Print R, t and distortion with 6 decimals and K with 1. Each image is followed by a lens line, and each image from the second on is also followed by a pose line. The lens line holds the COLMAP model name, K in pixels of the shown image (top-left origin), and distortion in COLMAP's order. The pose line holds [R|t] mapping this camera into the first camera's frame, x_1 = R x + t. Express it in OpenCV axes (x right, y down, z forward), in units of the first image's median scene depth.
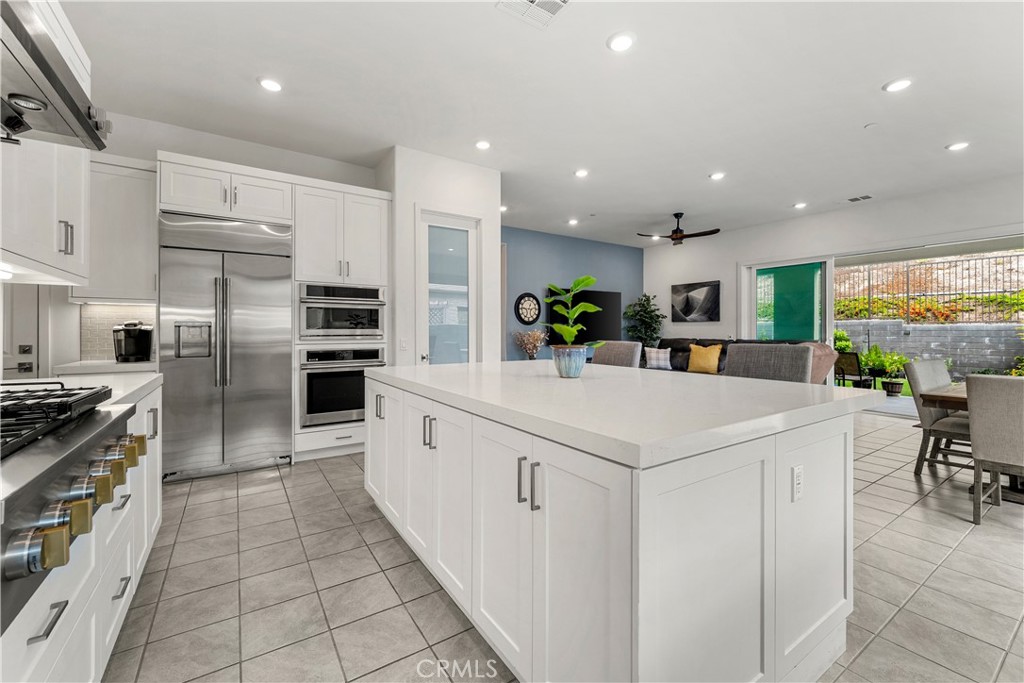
lens RADIAL K [[411.5, 0, 509.8], [0, 411.5, 334.4], [0, 0, 1]] dist [-0.000813, 0.000577]
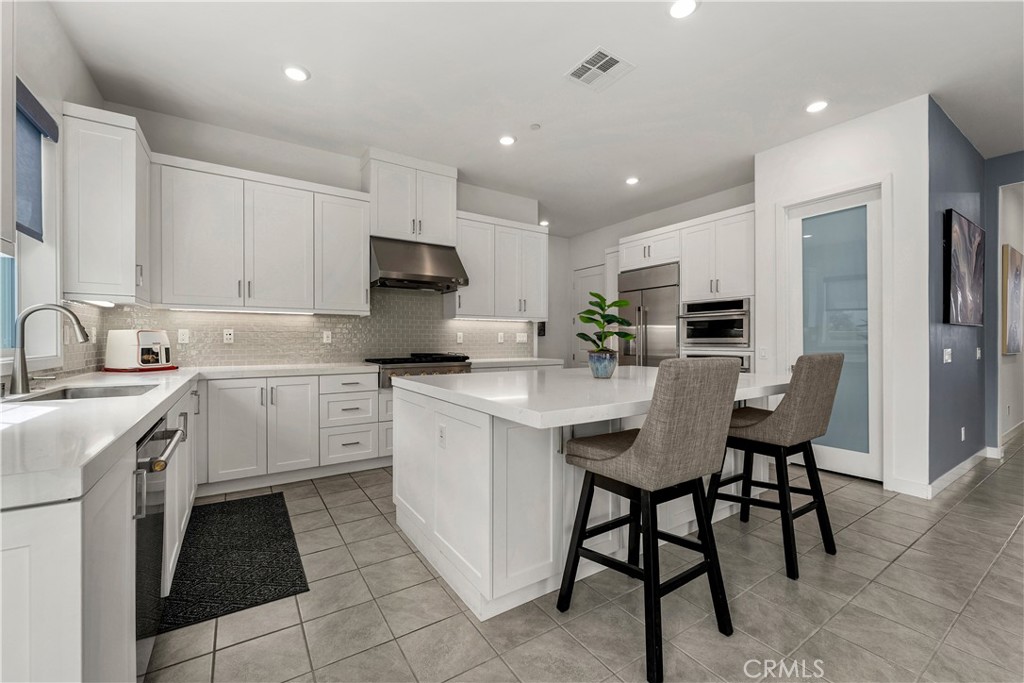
lens RADIAL K [[411.5, 0, 511.2], [0, 411.5, 342.7], [0, 0, 1]] dist [-0.000813, 0.000577]
pose [[0.003605, 0.005068, -0.999981, 0.669661], [-0.008114, 0.999954, 0.005038, -0.001080], [0.999961, 0.008096, 0.003646, 0.373903]]
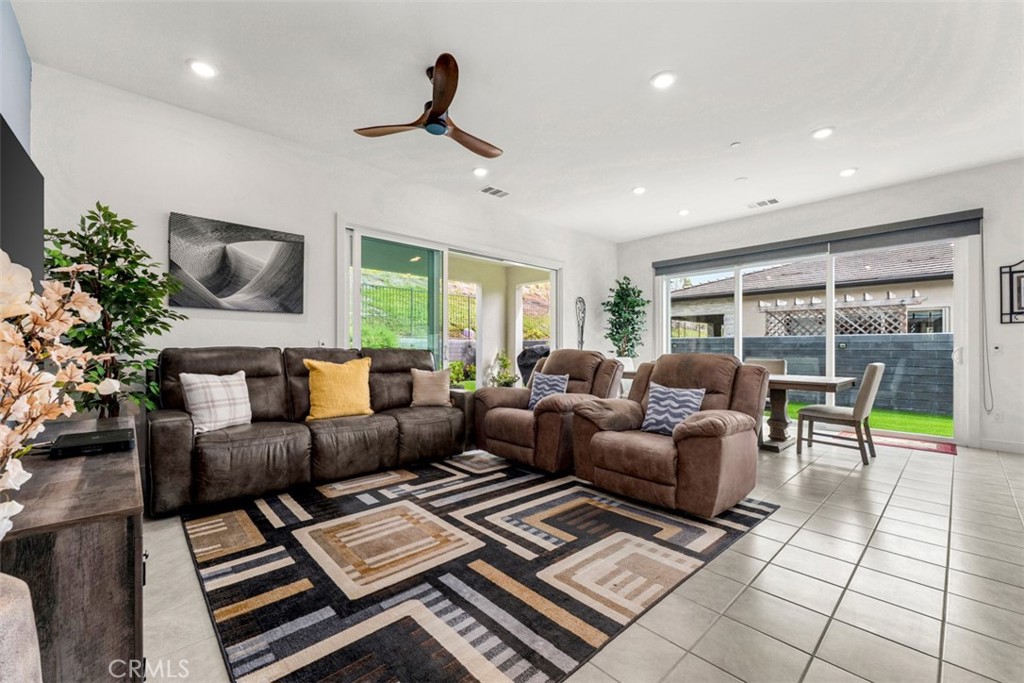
lens RADIAL K [[411.5, 0, 508.9], [0, 411.5, 347.7], [0, 0, 1]] dist [-0.000813, 0.000577]
pose [[-0.161024, 0.001378, 0.986950, -0.080967], [0.002706, 0.999996, -0.000955, 0.020067], [-0.986947, 0.002517, -0.161027, 1.459892]]
